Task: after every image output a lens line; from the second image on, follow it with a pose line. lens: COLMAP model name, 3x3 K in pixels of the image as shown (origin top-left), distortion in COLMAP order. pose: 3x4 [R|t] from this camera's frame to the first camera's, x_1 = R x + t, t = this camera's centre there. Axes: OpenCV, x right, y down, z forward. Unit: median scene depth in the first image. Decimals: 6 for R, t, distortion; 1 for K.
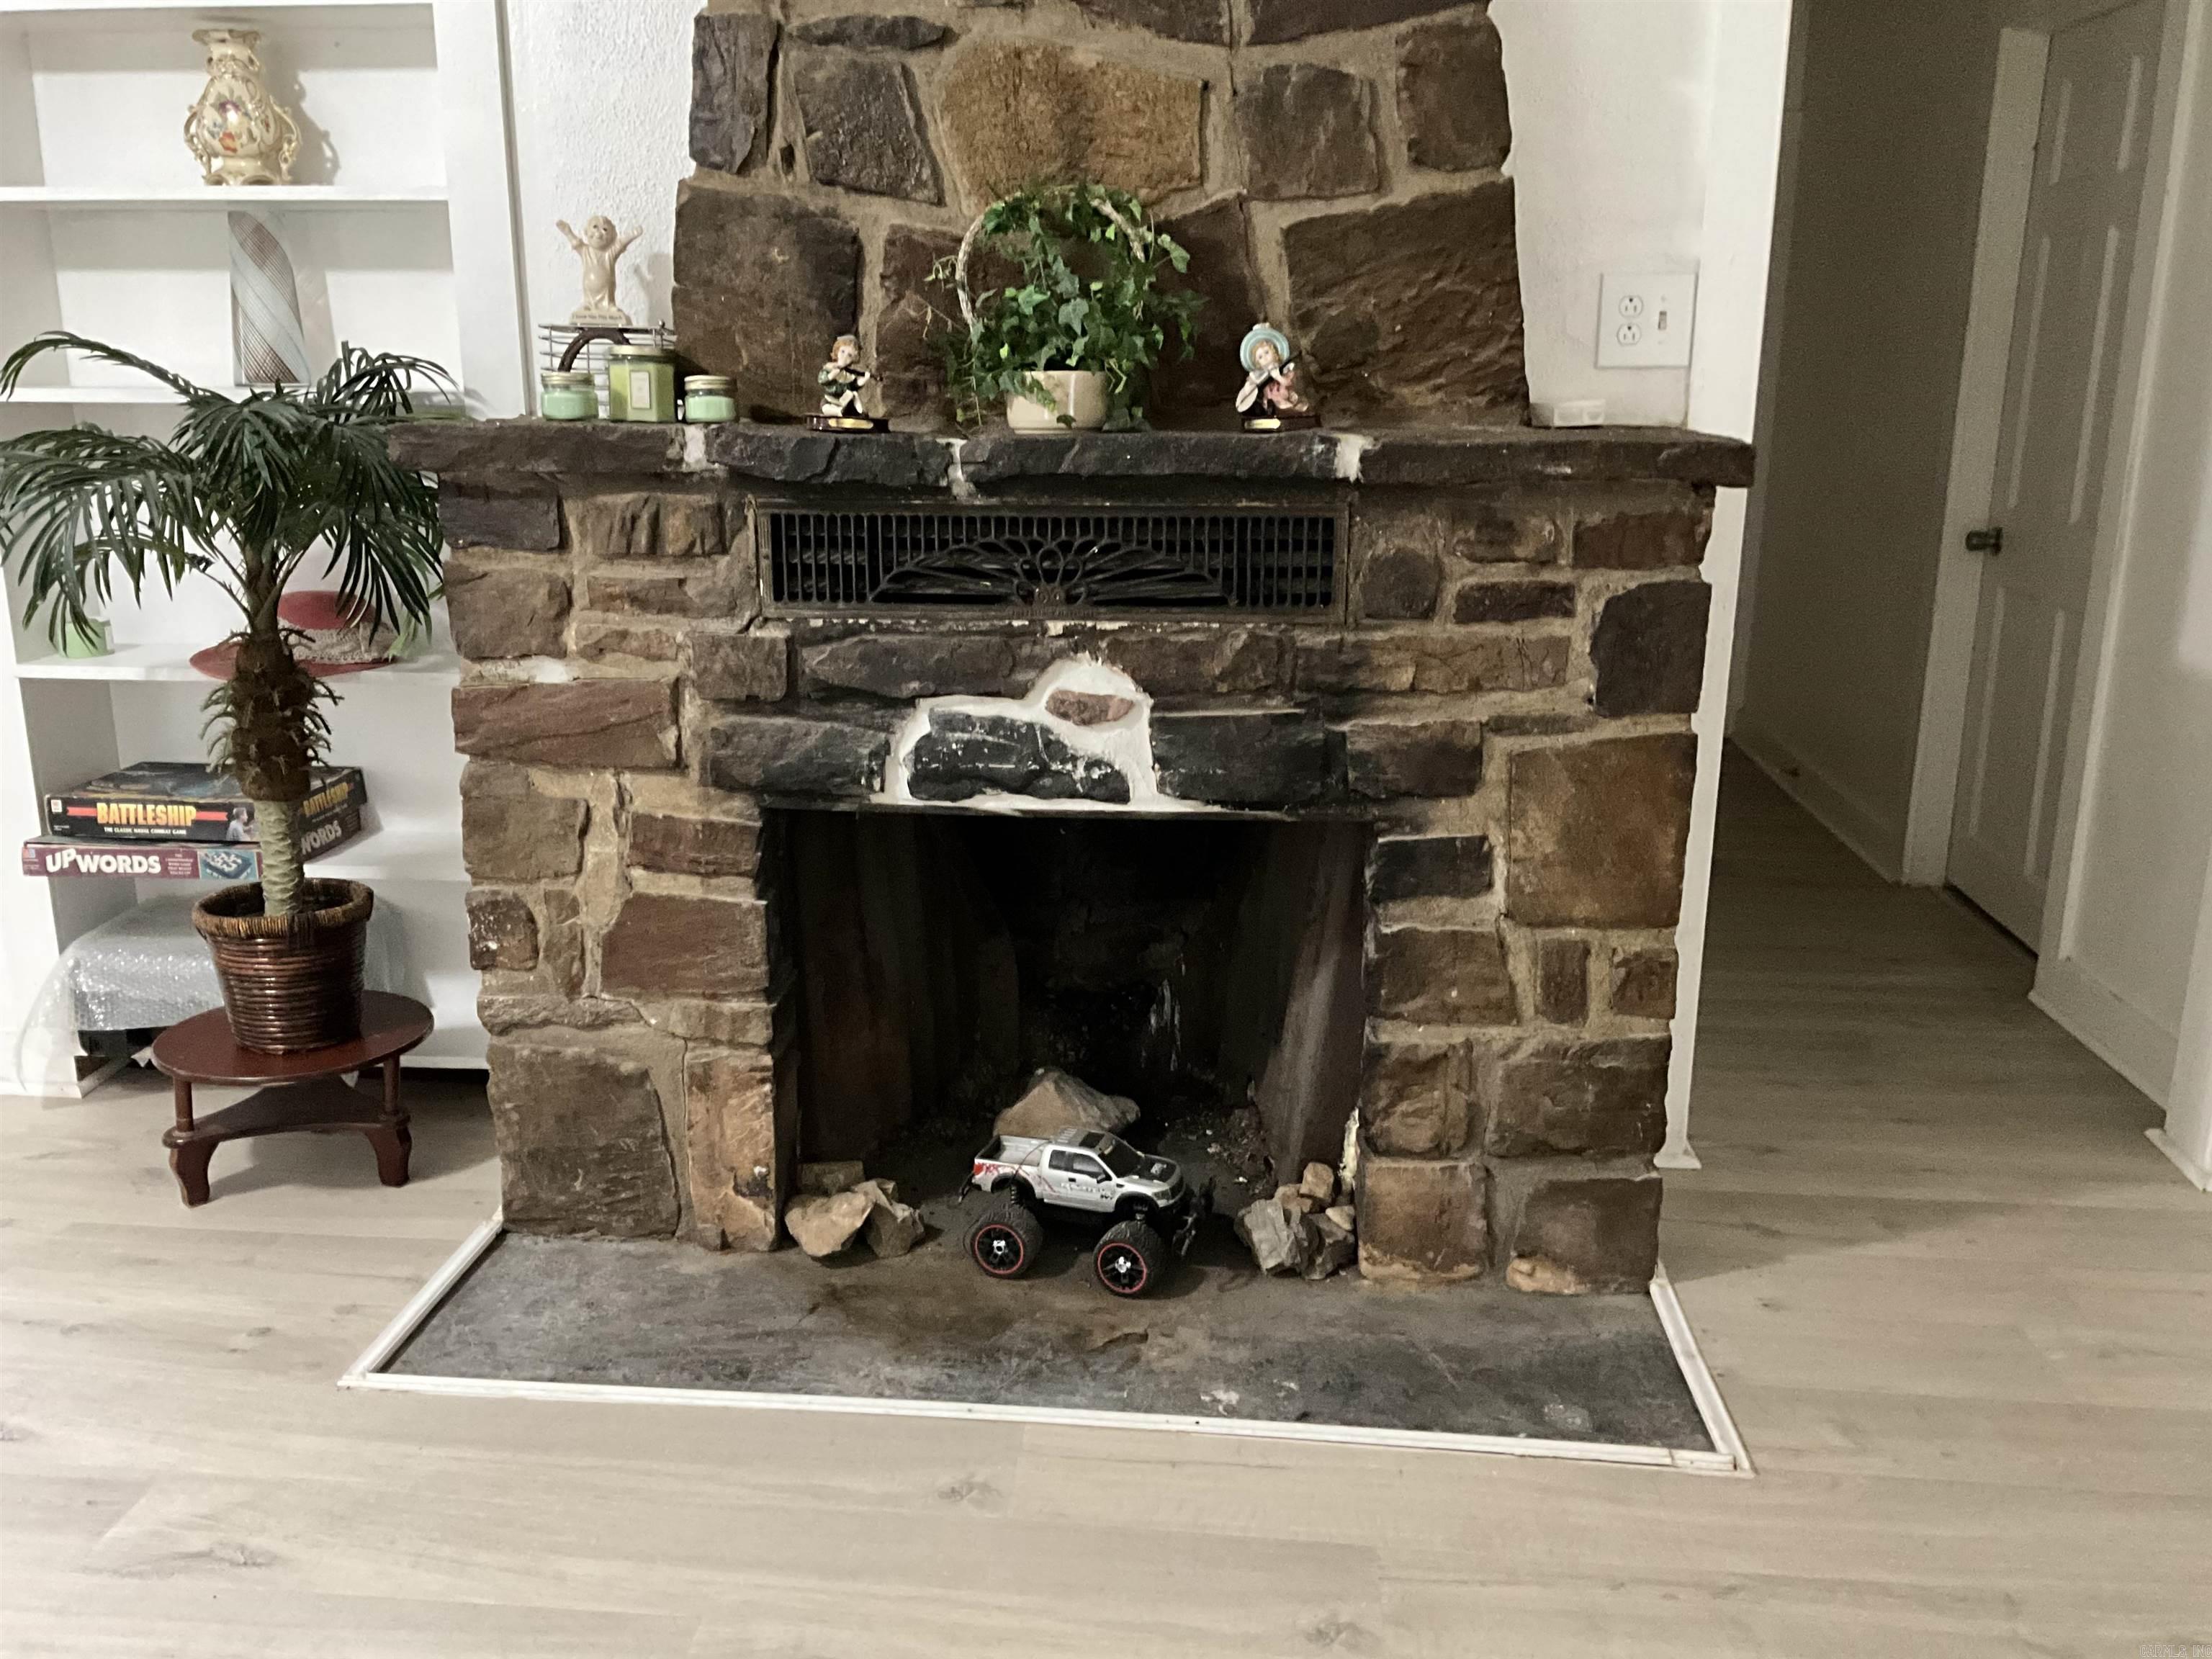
lens RADIAL K [[1828.3, 0, 1122.3], [0, 1828.3, 827.8], [0, 0, 1]] dist [0.115261, -0.228439]
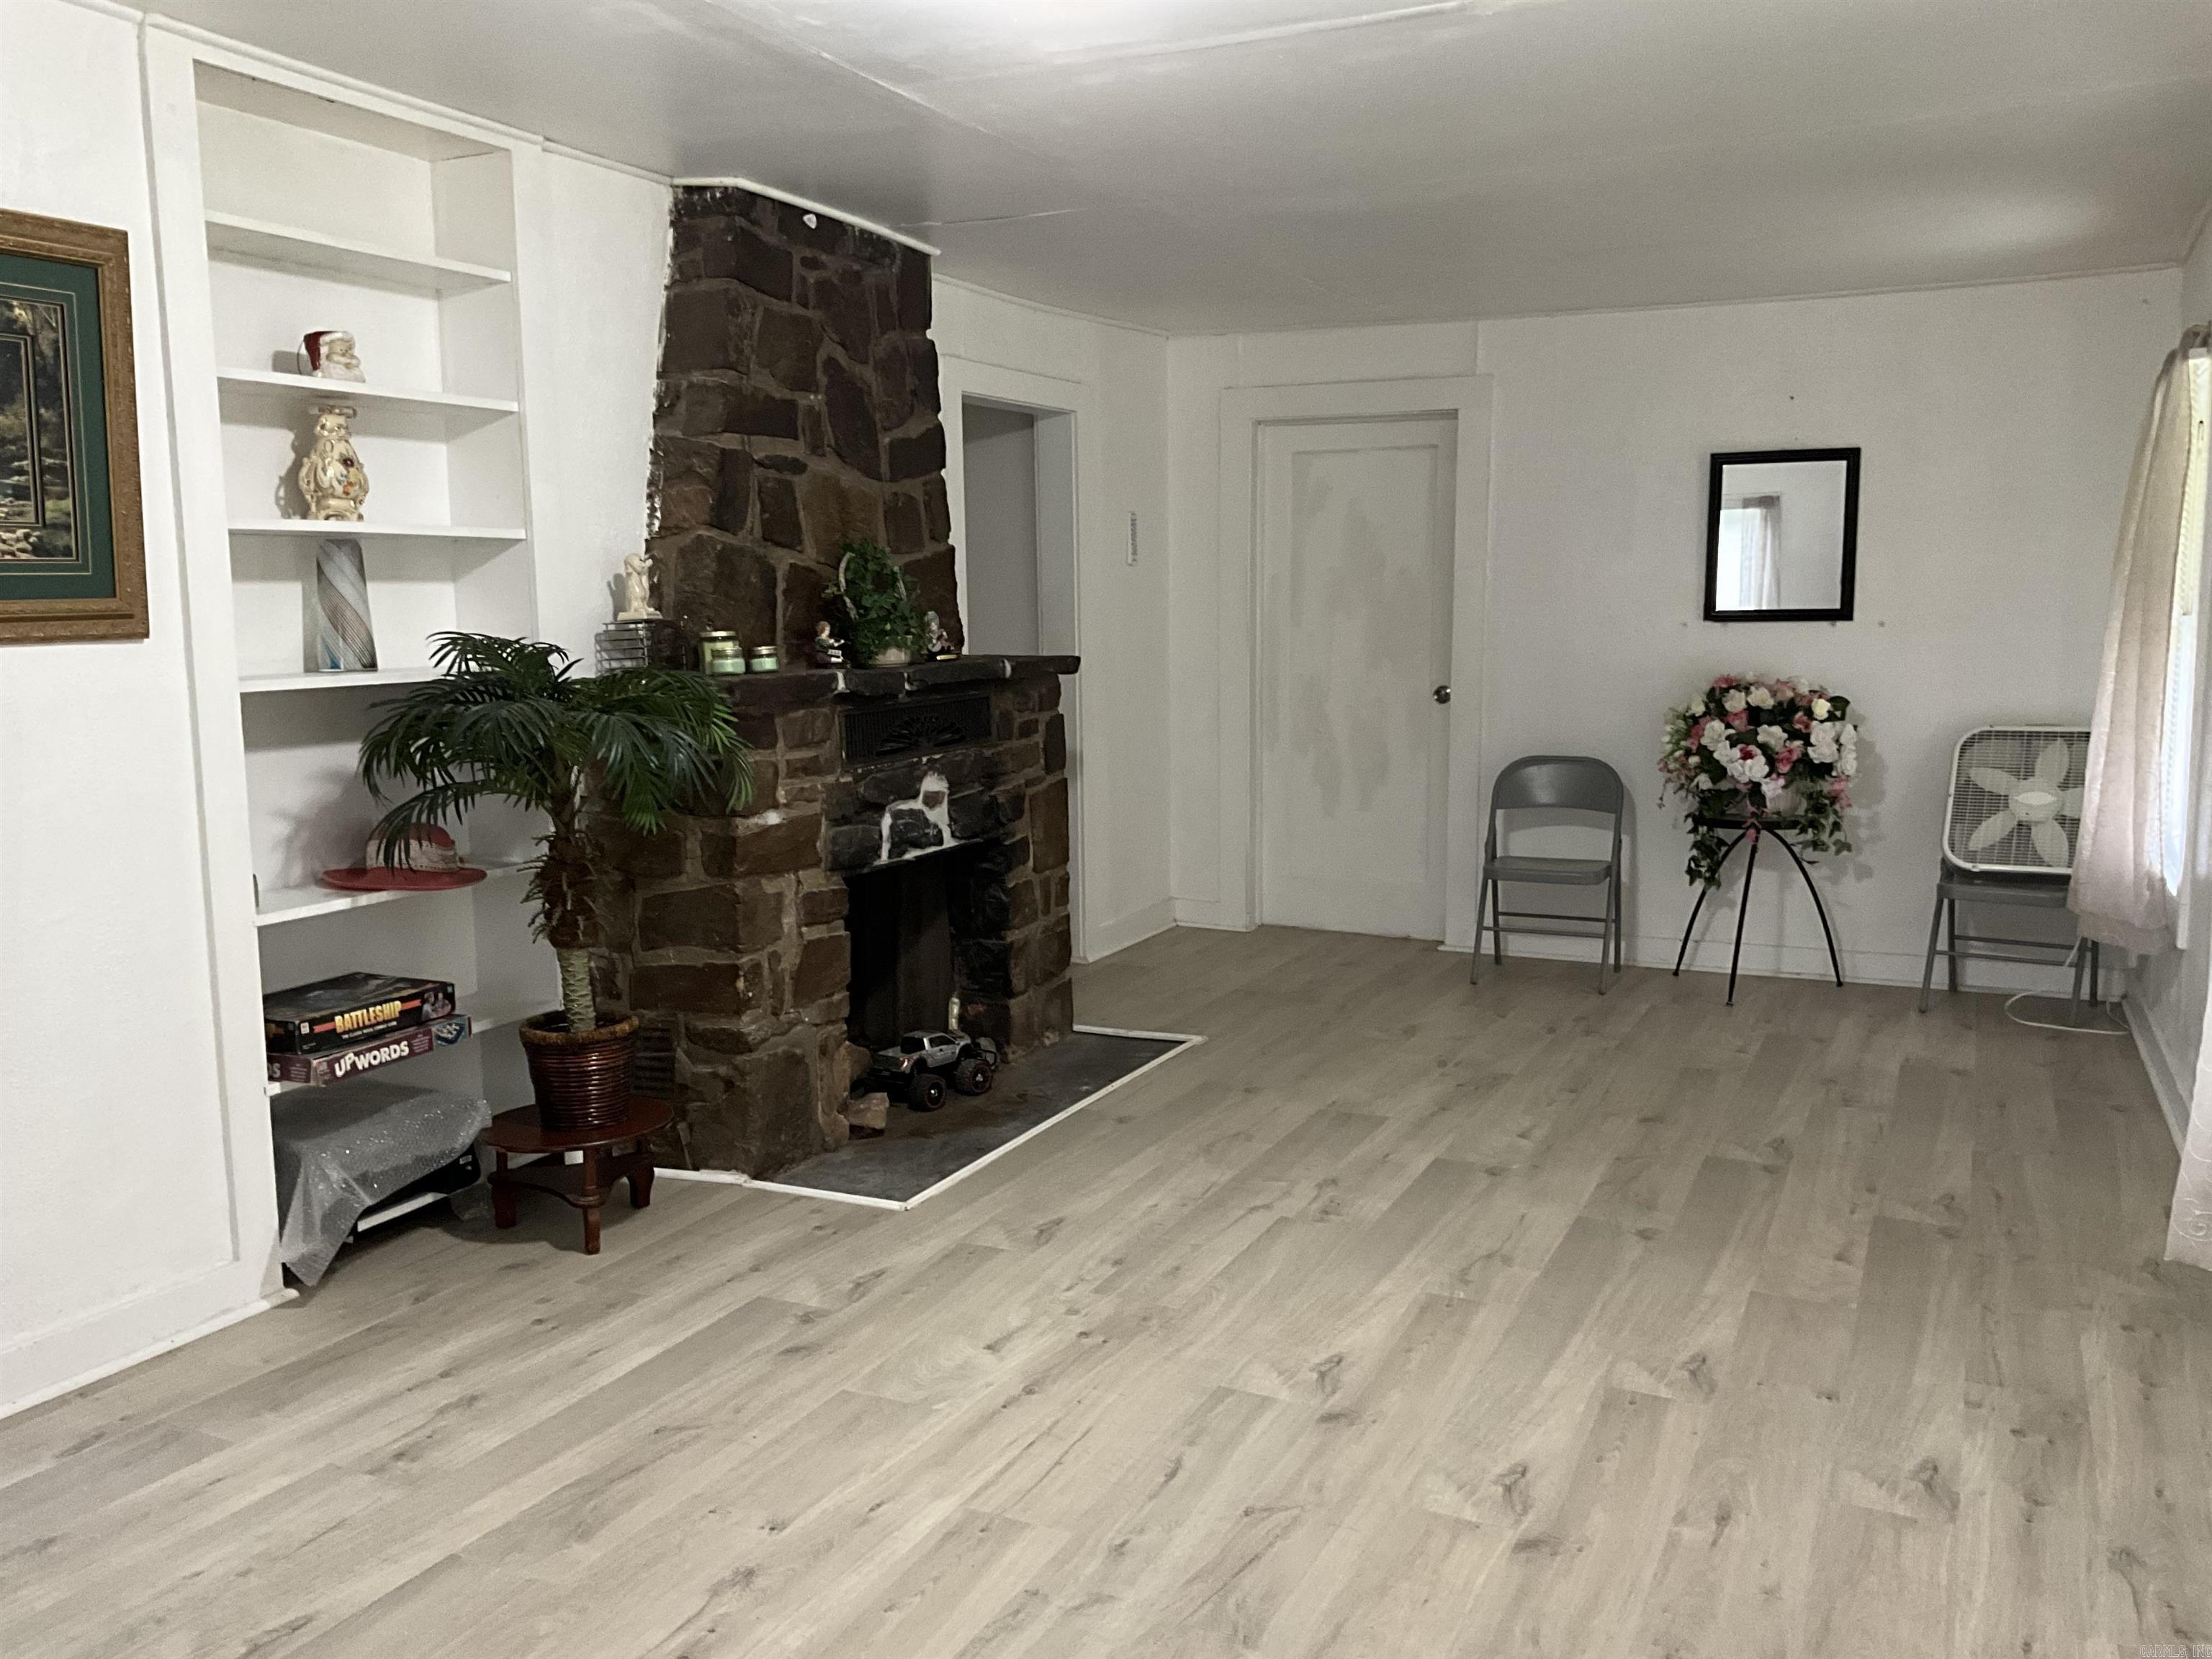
lens RADIAL K [[1828.3, 0, 1122.3], [0, 1828.3, 827.8], [0, 0, 1]] dist [0.115261, -0.228439]
pose [[0.345012, -0.129196, 0.929664, -1.779709], [0.248806, 0.967636, 0.042138, -0.066803], [-0.905020, 0.216768, 0.365991, 0.089804]]
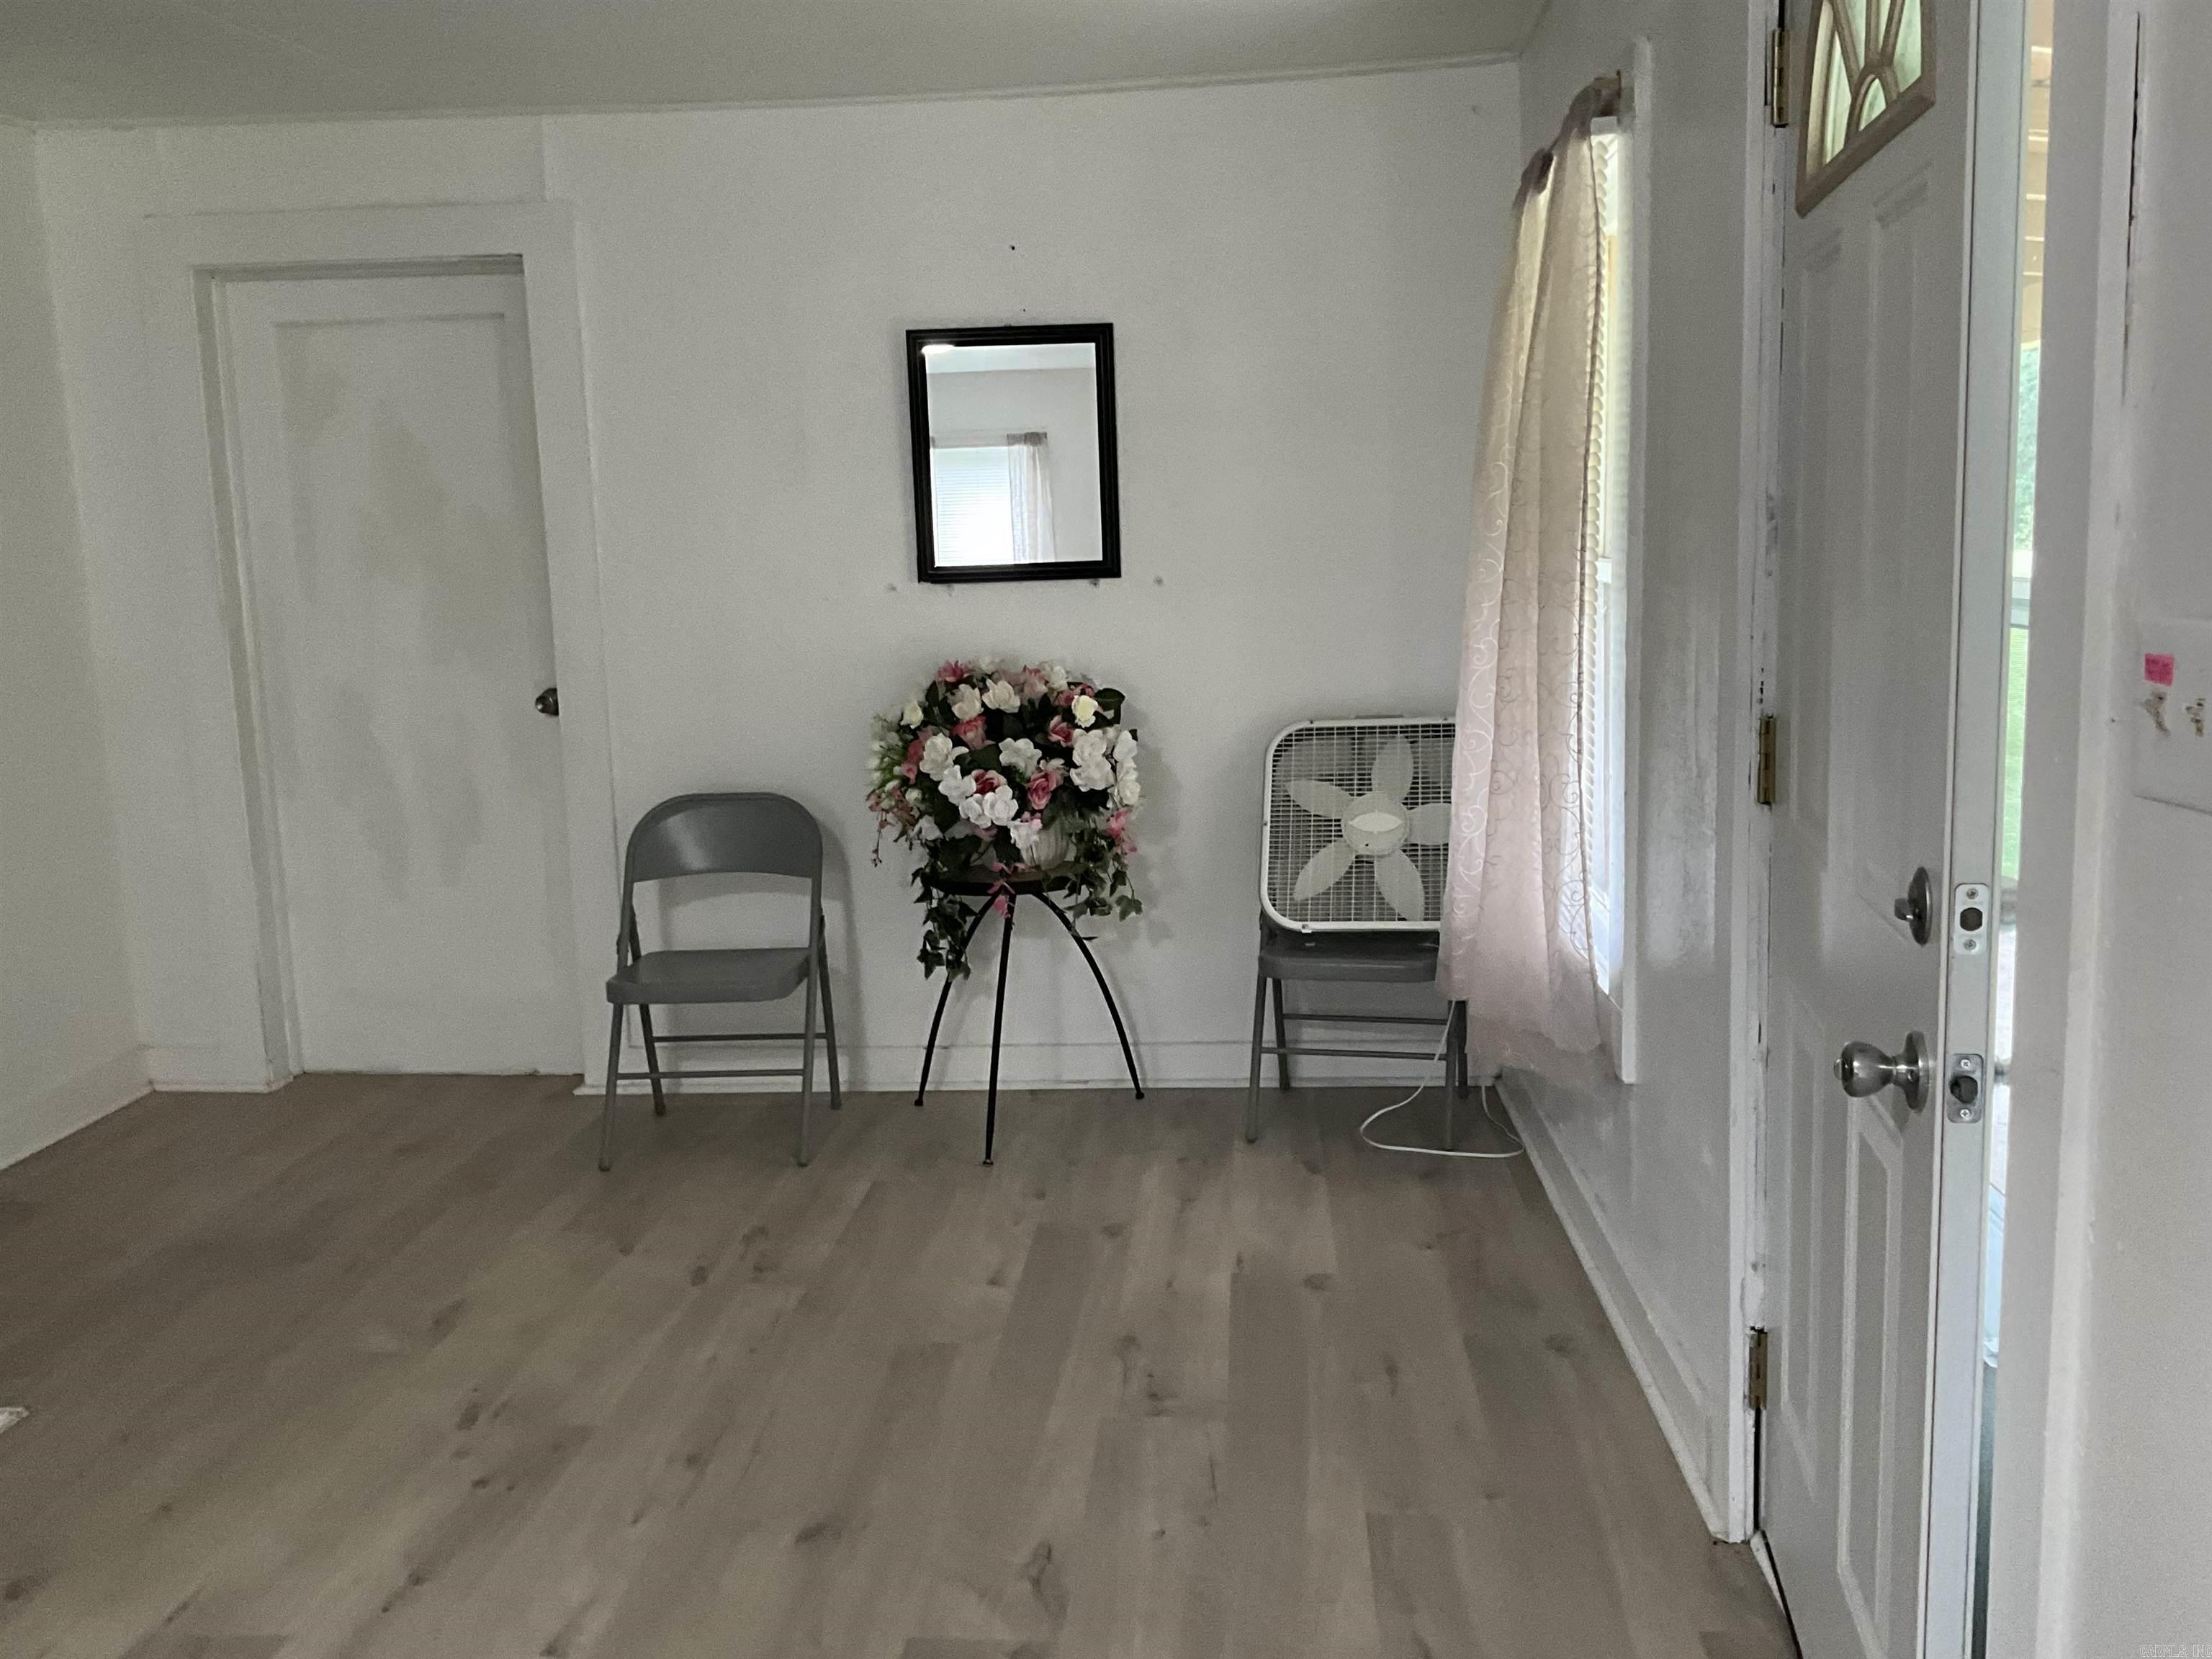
lens RADIAL K [[1828.3, 0, 1122.3], [0, 1828.3, 827.8], [0, 0, 1]] dist [0.115261, -0.228439]
pose [[-0.010742, -0.163827, 0.986431, -1.112359], [0.285481, 0.944927, 0.160043, -0.047535], [-0.958324, 0.283326, 0.036619, 0.065016]]
